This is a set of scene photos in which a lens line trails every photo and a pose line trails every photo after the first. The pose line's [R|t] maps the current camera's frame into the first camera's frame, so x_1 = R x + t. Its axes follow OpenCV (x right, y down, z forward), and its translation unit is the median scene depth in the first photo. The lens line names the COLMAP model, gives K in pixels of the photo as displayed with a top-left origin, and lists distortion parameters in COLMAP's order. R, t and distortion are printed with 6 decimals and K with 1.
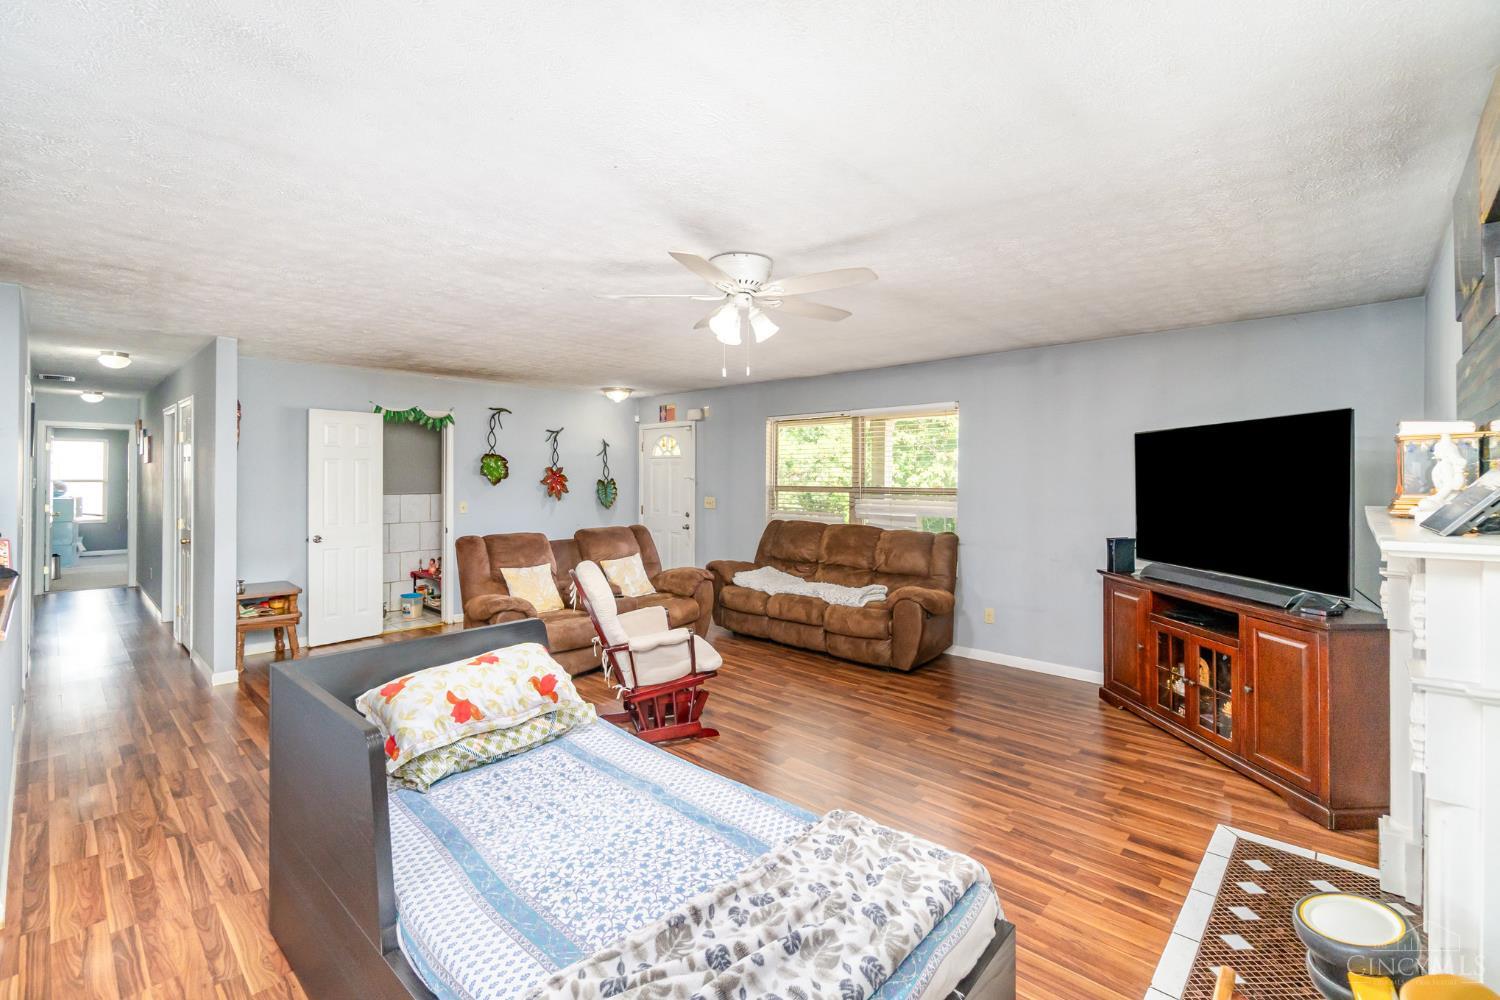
lens RADIAL K [[657.0, 0, 749.9], [0, 657.0, 474.4], [0, 0, 1]] dist [-0.000040, -0.000003]
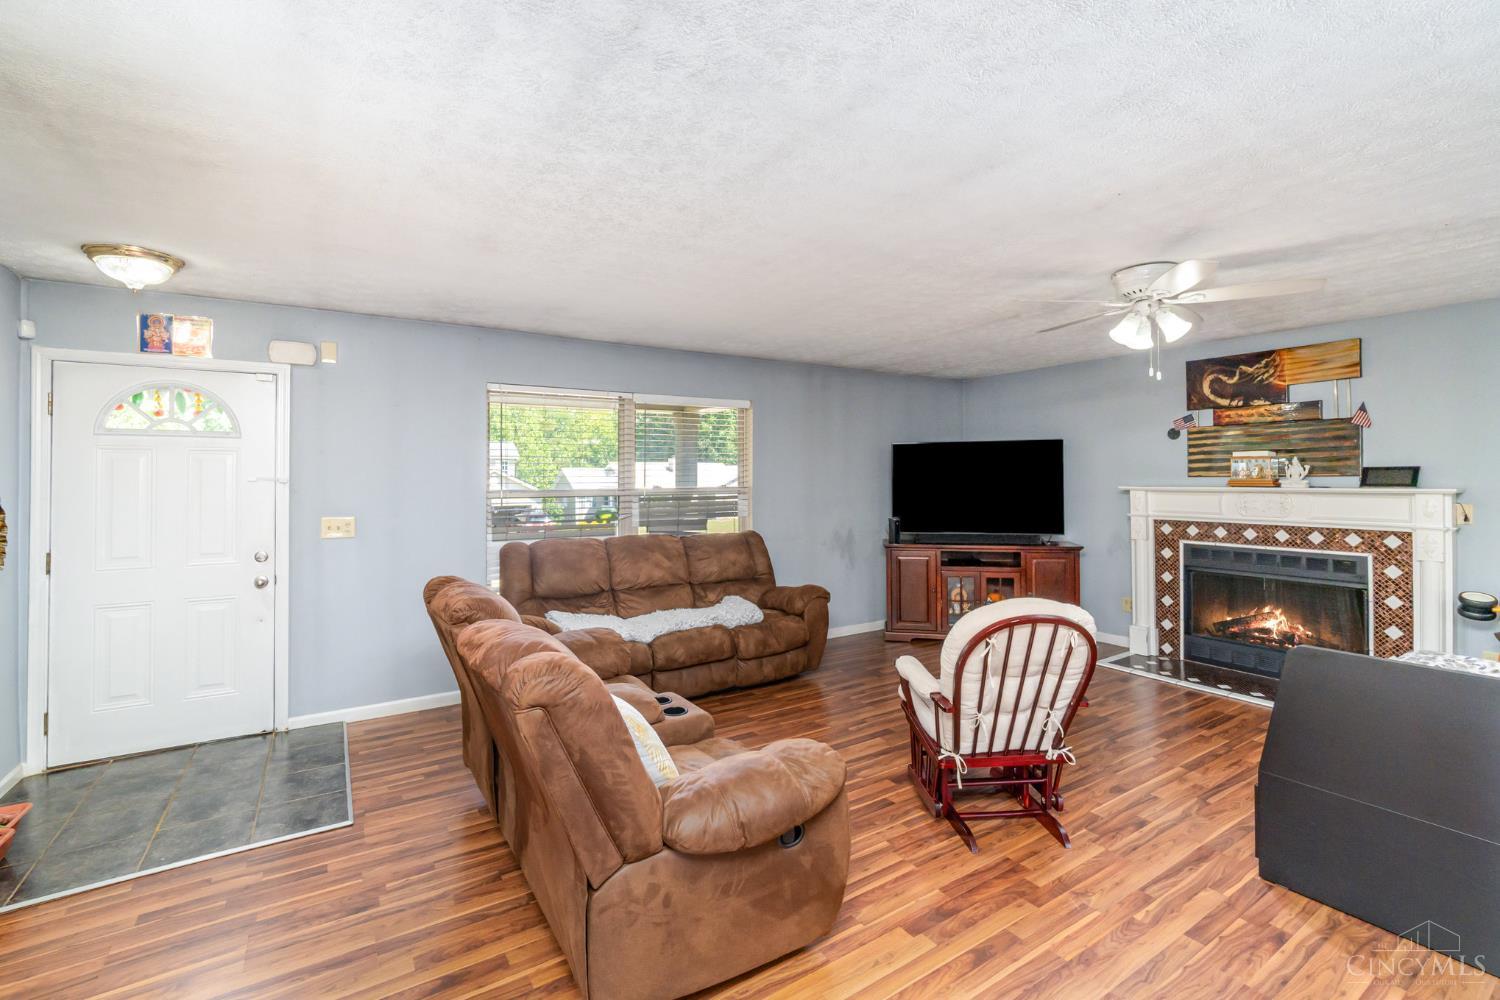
lens RADIAL K [[657.0, 0, 749.9], [0, 657.0, 474.4], [0, 0, 1]] dist [-0.000040, -0.000003]
pose [[0.248612, 0.003588, 0.968596, -0.741923], [0.004476, 0.999978, -0.004853, 0.006202], [-0.968593, 0.005542, 0.248591, 0.838076]]
